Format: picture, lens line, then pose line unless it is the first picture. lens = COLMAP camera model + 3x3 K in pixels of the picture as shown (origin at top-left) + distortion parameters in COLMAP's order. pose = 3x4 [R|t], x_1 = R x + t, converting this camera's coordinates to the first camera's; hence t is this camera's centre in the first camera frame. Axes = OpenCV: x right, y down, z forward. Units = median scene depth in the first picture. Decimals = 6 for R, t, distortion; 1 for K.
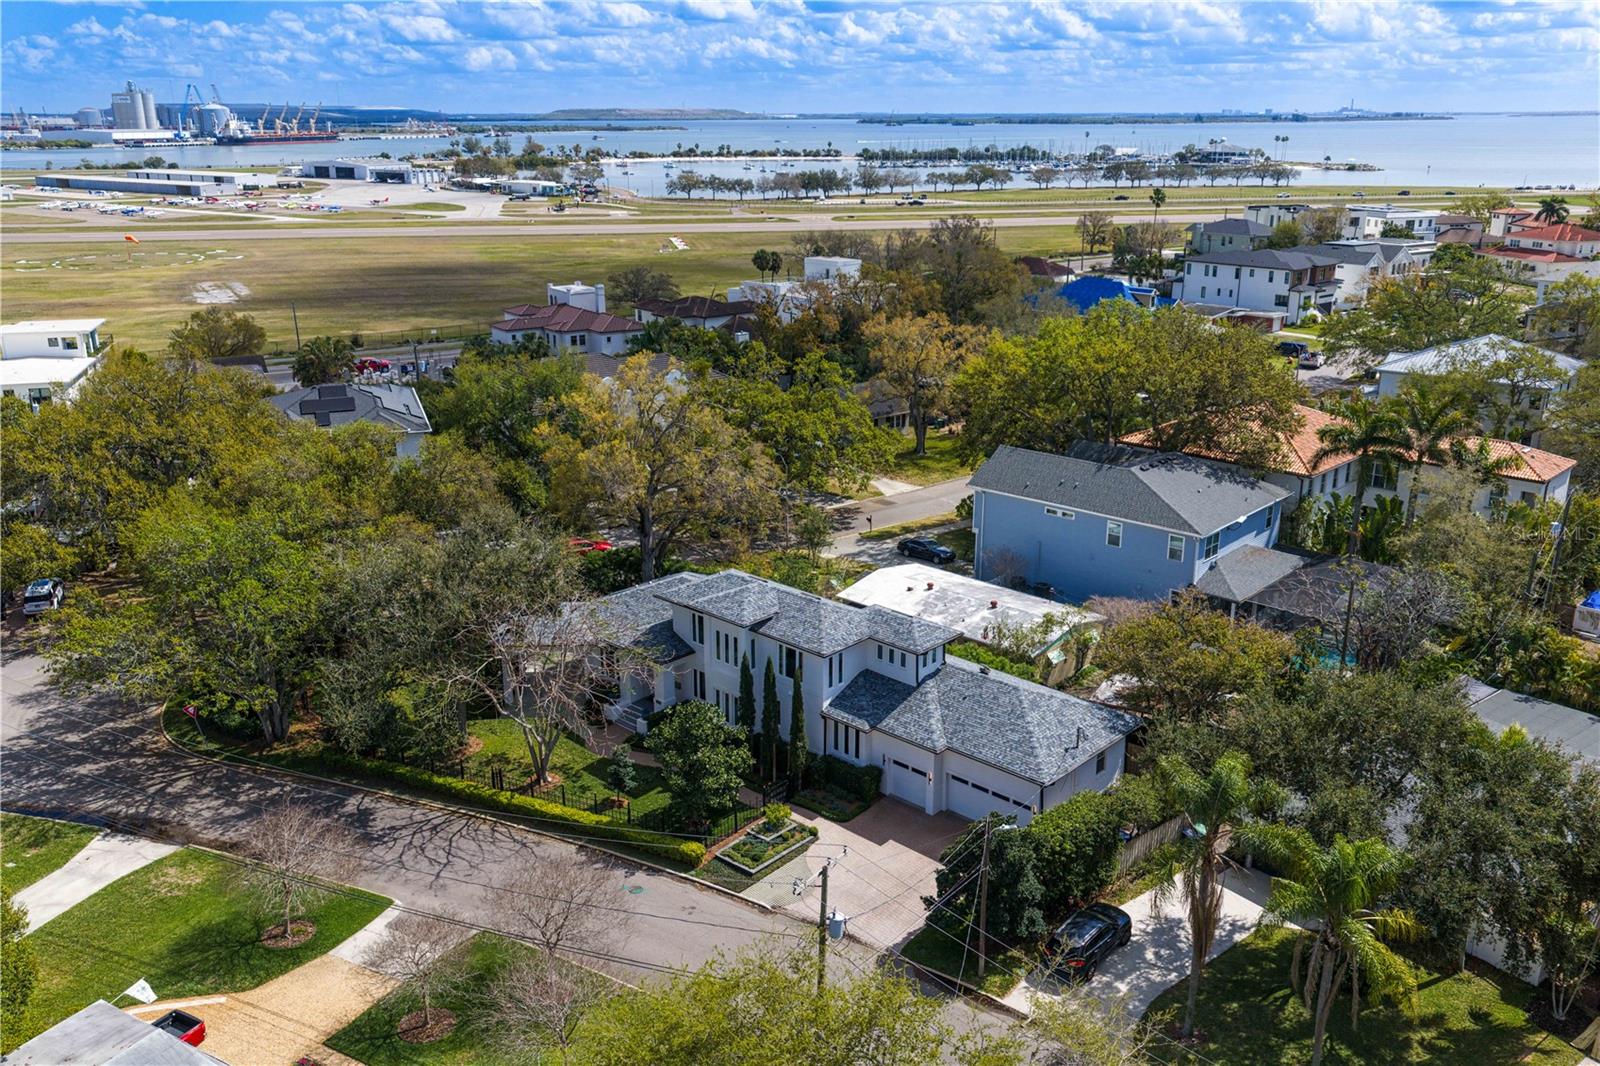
lens RADIAL K [[1316.2, 0, 802.2], [0, 1316.2, 519.5], [0, 0, 1]] dist [0.033268, -0.025215]
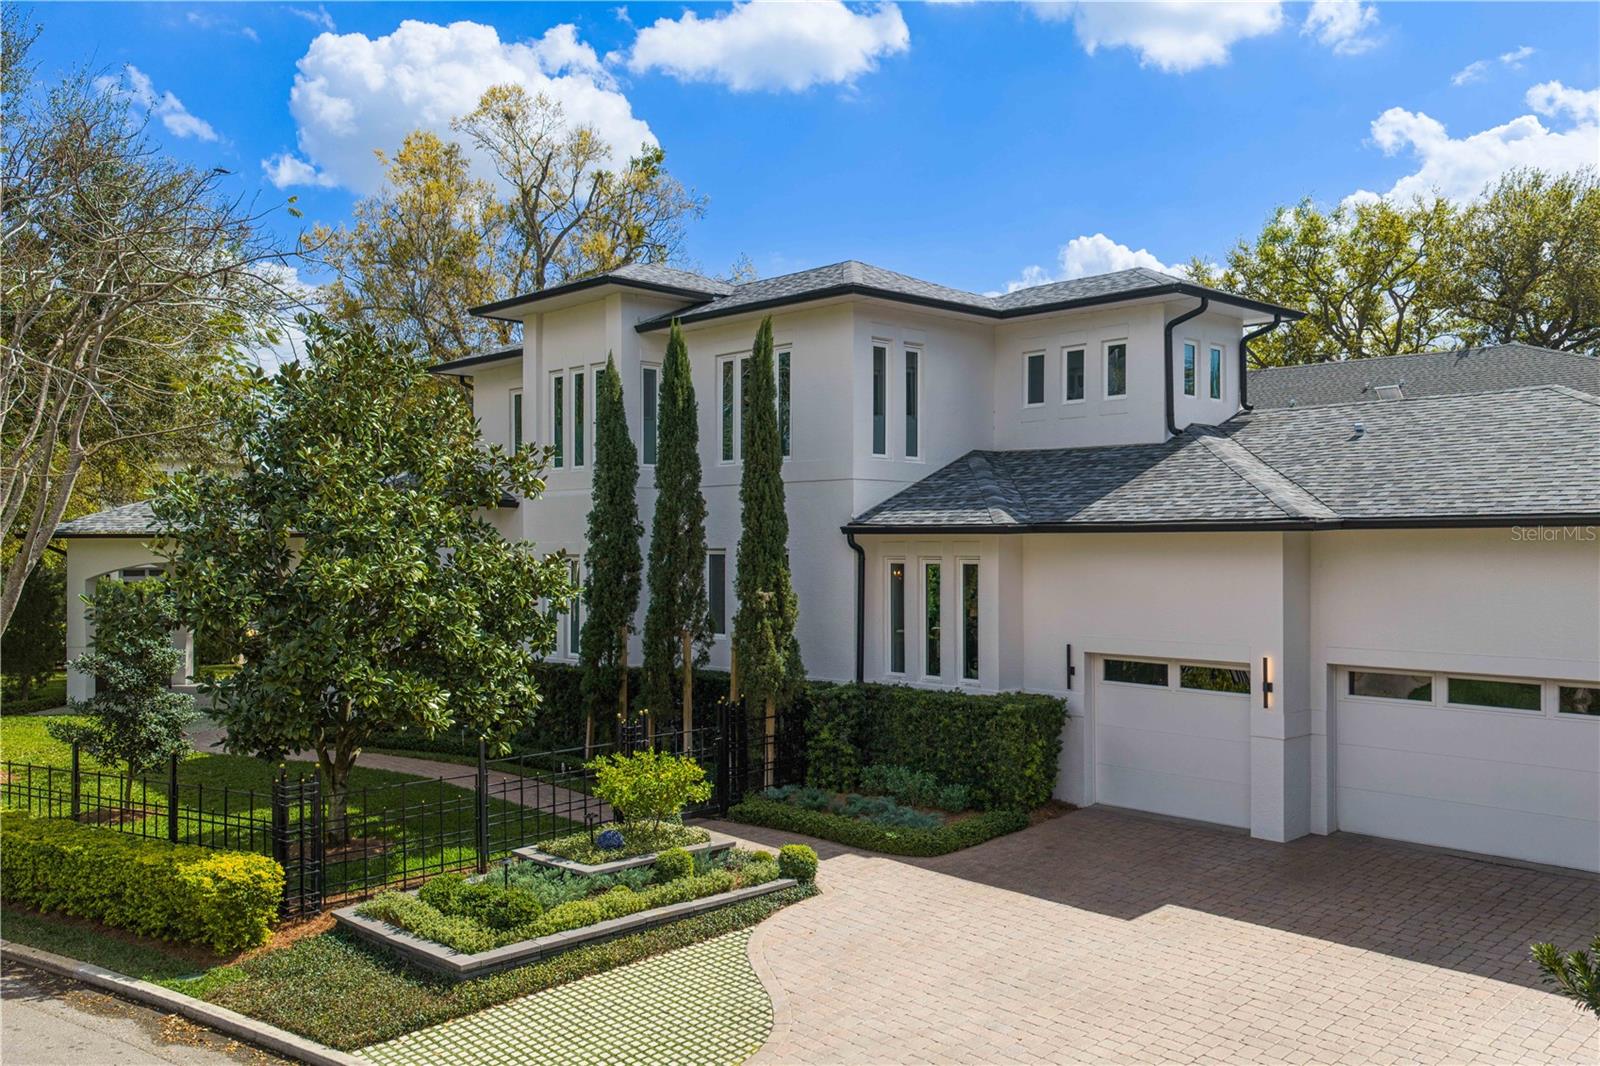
lens RADIAL K [[1316.2, 0, 800.3], [0, 1316.2, 537.5], [0, 0, 1]] dist [0.033268, -0.025215]
pose [[0.997959, 0.001613, -0.063838, 0.023232], [-0.020753, 0.953613, -0.300318, 0.241307], [0.060392, 0.301030, 0.951700, 0.725194]]
